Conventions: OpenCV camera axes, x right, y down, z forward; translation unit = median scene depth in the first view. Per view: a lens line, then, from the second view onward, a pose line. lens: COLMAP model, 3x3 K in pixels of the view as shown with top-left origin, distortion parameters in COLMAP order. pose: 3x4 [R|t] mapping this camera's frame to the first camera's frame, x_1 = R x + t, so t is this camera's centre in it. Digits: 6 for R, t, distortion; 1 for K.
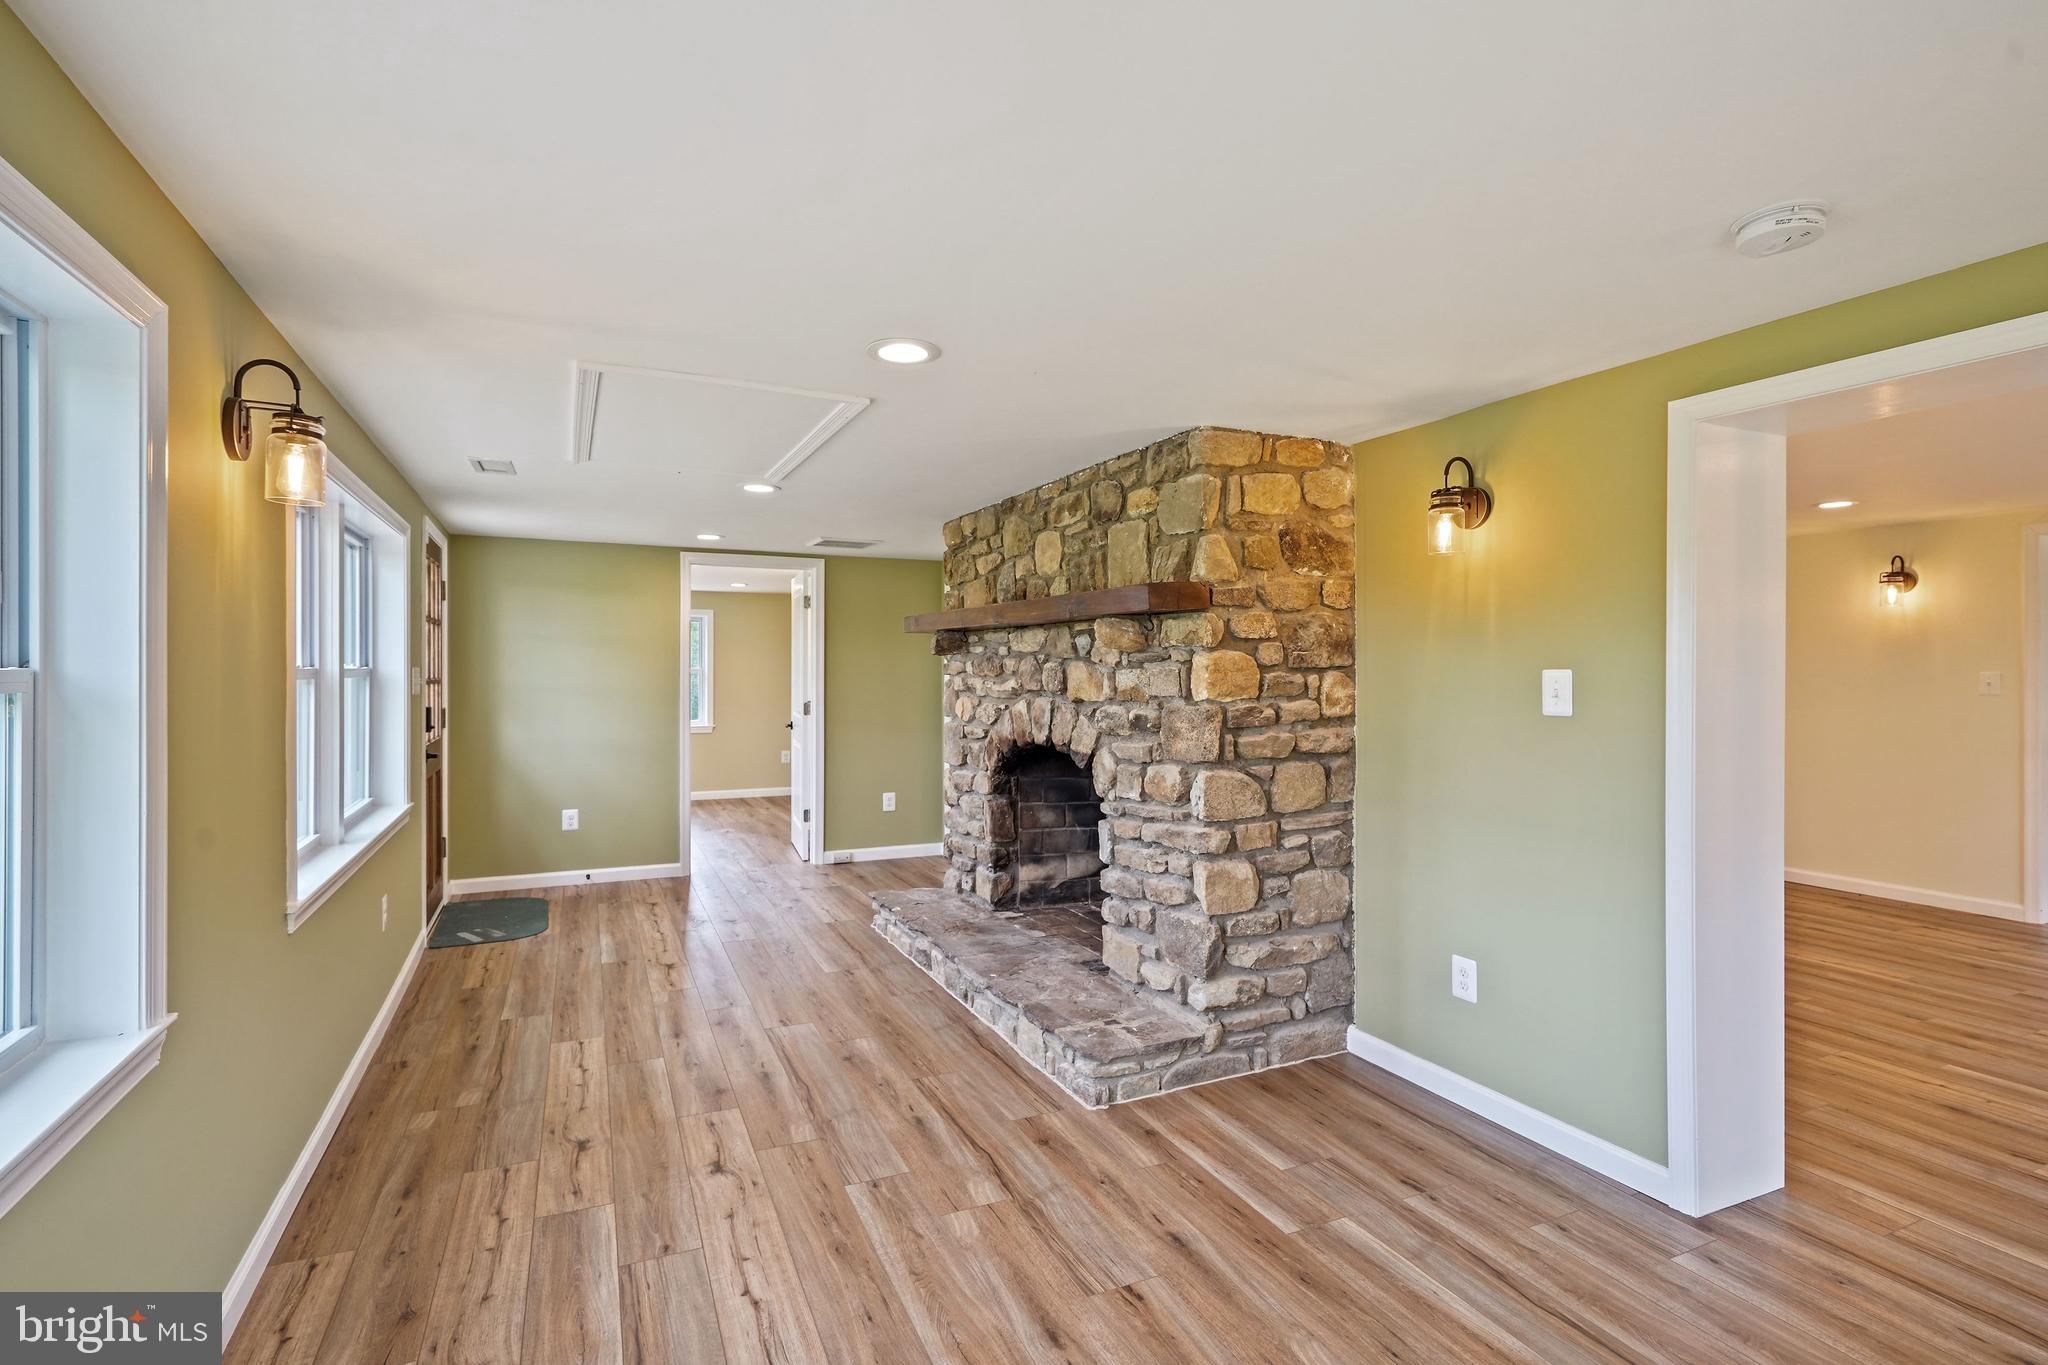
lens RADIAL K [[962.2, 0, 1024.0], [0, 962.2, 675.1], [0, 0, 1]] dist [-0.003123, -0.001026]
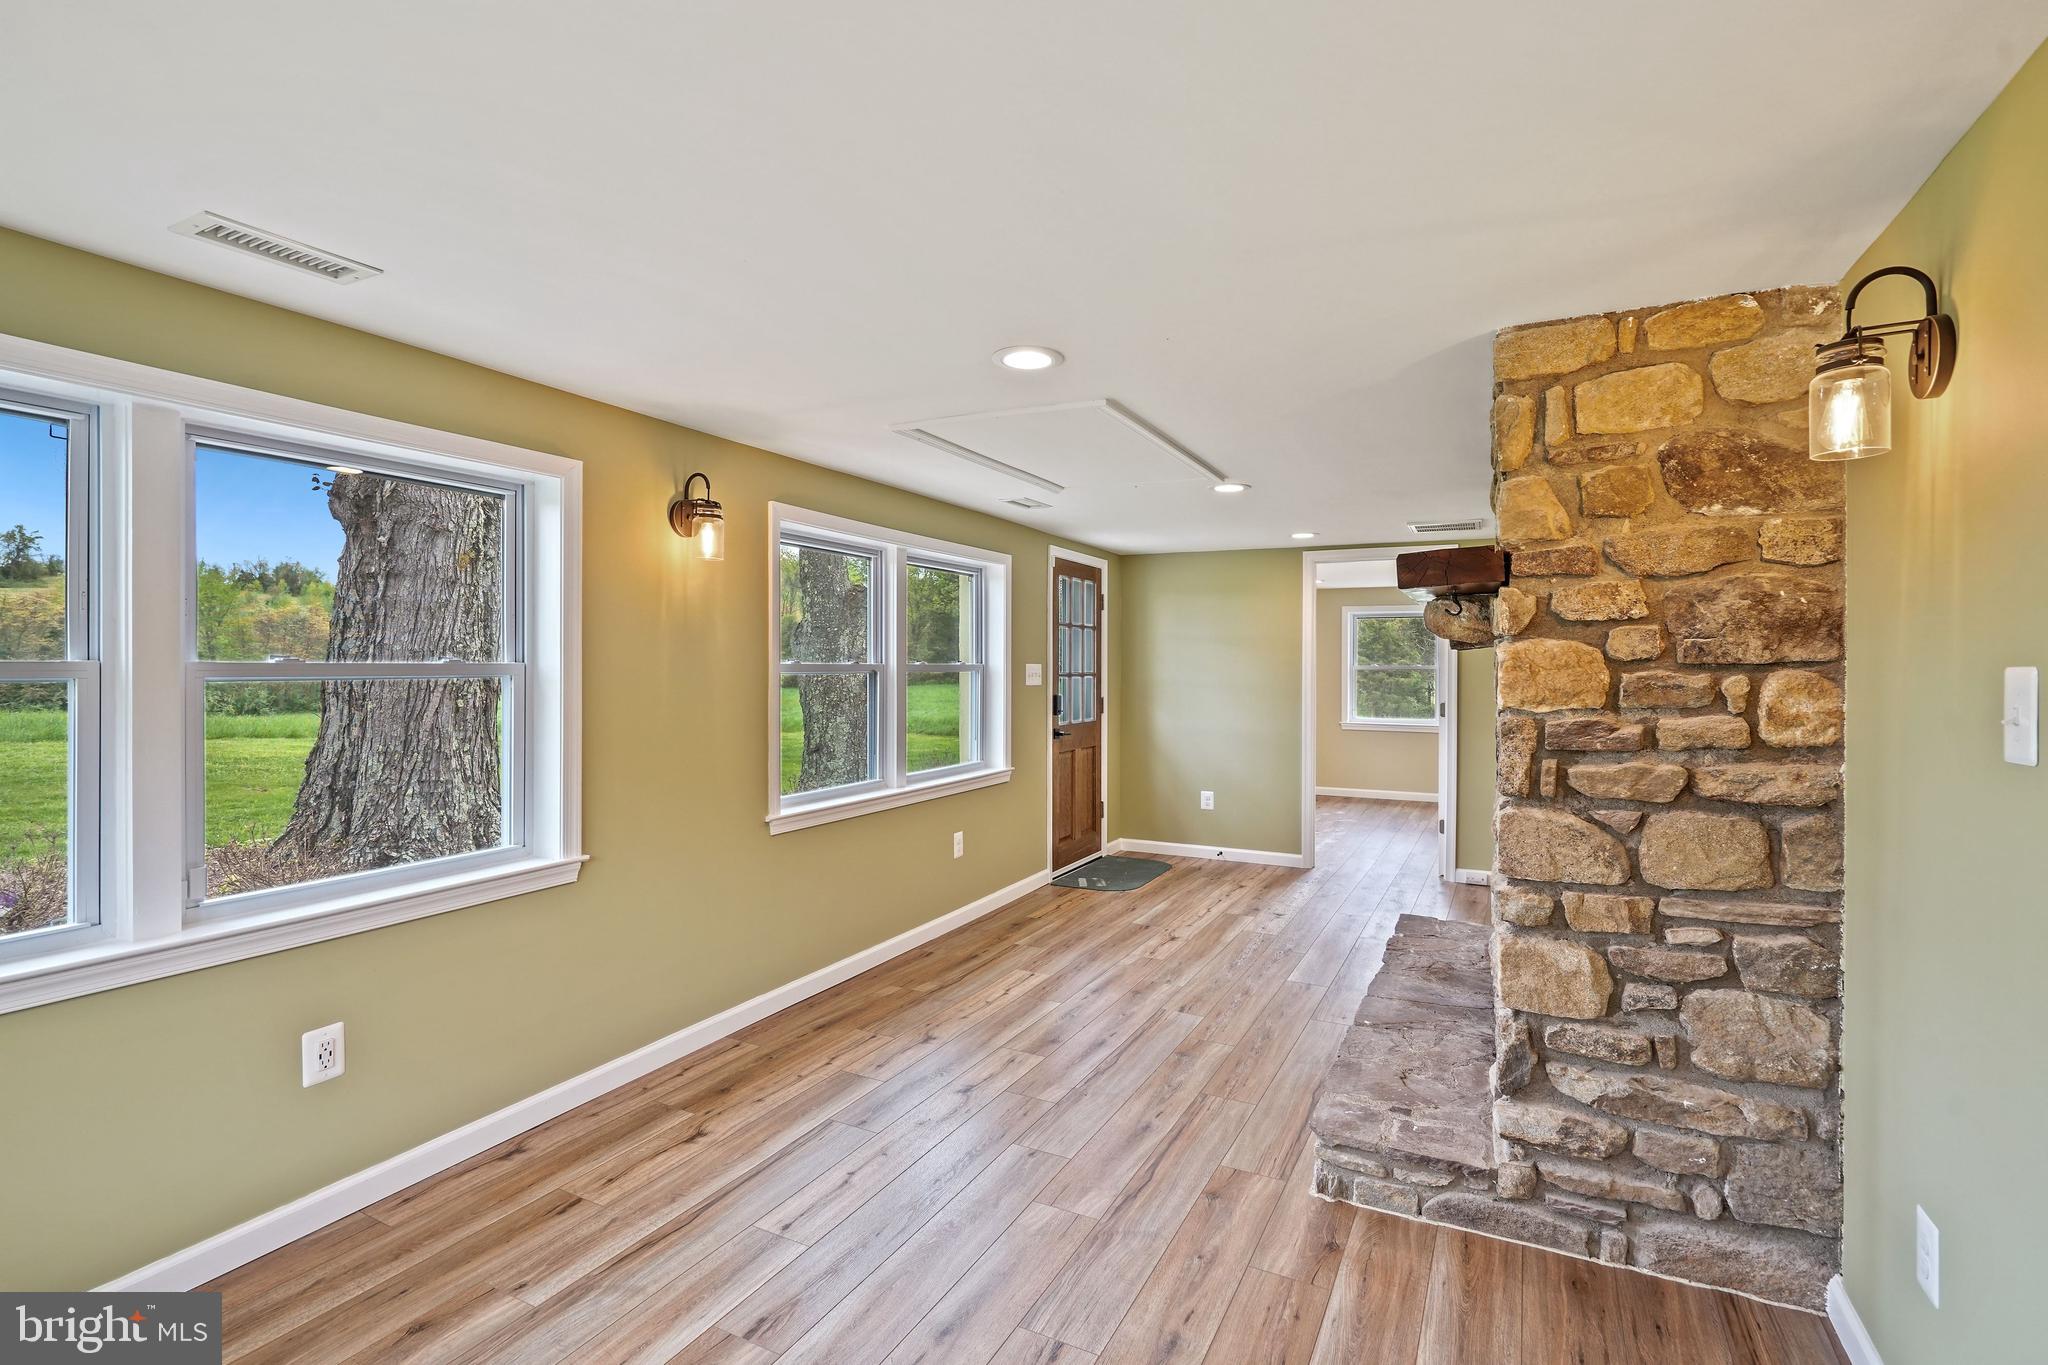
lens RADIAL K [[962.2, 0, 1030.6], [0, 962.2, 672.6], [0, 0, 1]] dist [-0.003123, -0.001026]
pose [[0.620804, 0.007420, -0.783931, 0.519533], [-0.007749, 0.999964, 0.003329, -0.000479], [0.783928, 0.004008, 0.620839, 0.267288]]
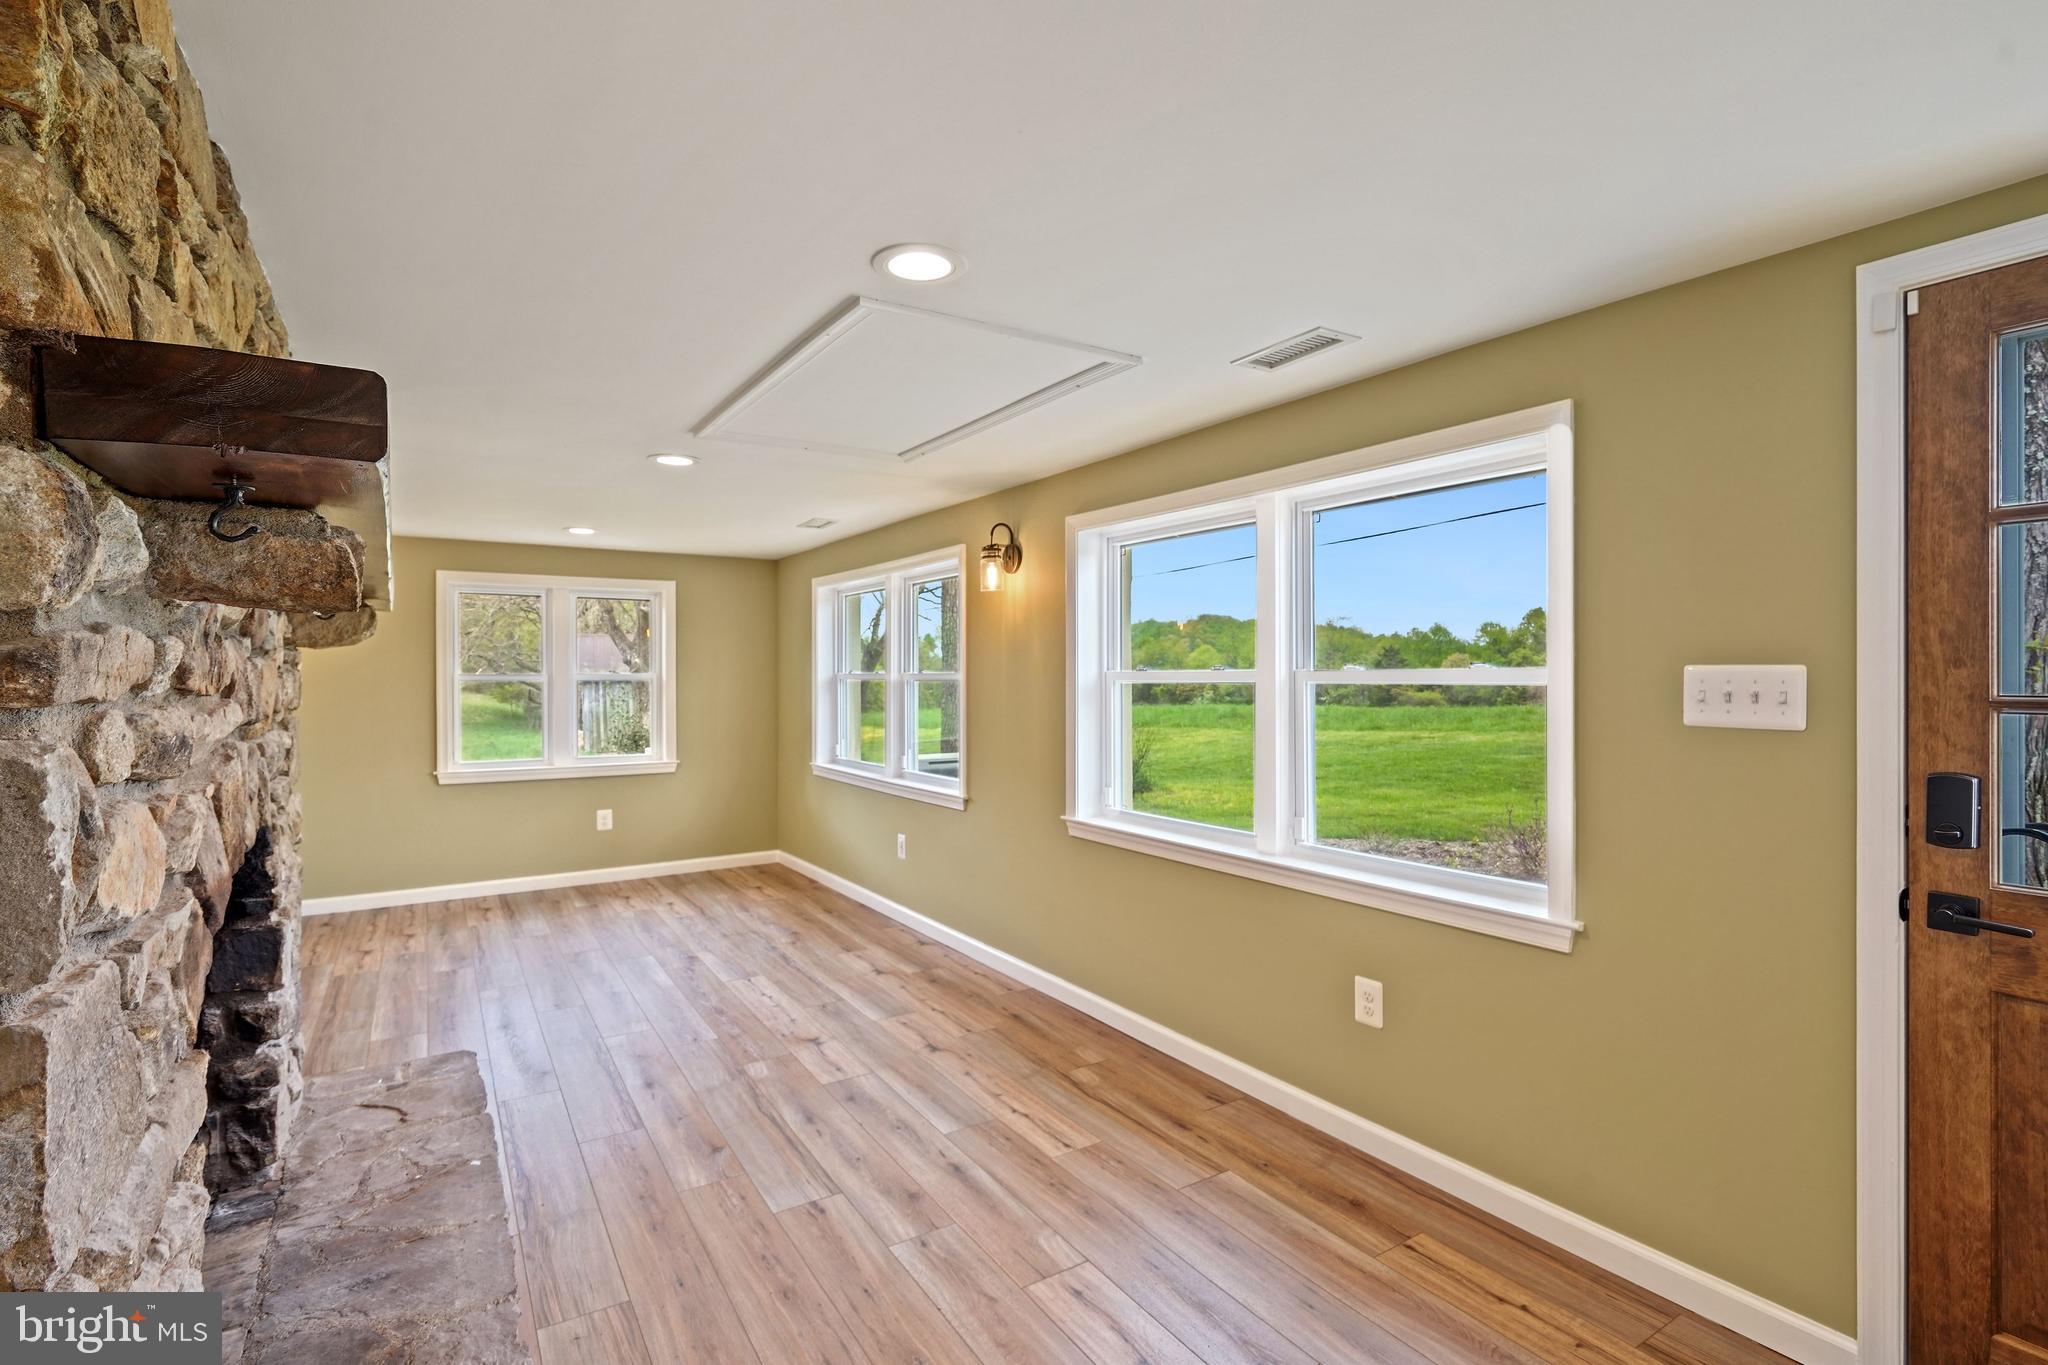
lens RADIAL K [[962.2, 0, 1027.3], [0, 962.2, 676.3], [0, 0, 1]] dist [-0.003123, -0.001026]
pose [[-0.991012, 0.001965, -0.133756, -0.349701], [0.001065, 0.999976, 0.006798, -0.007835], [0.133767, 0.006595, -0.990991, 1.915653]]
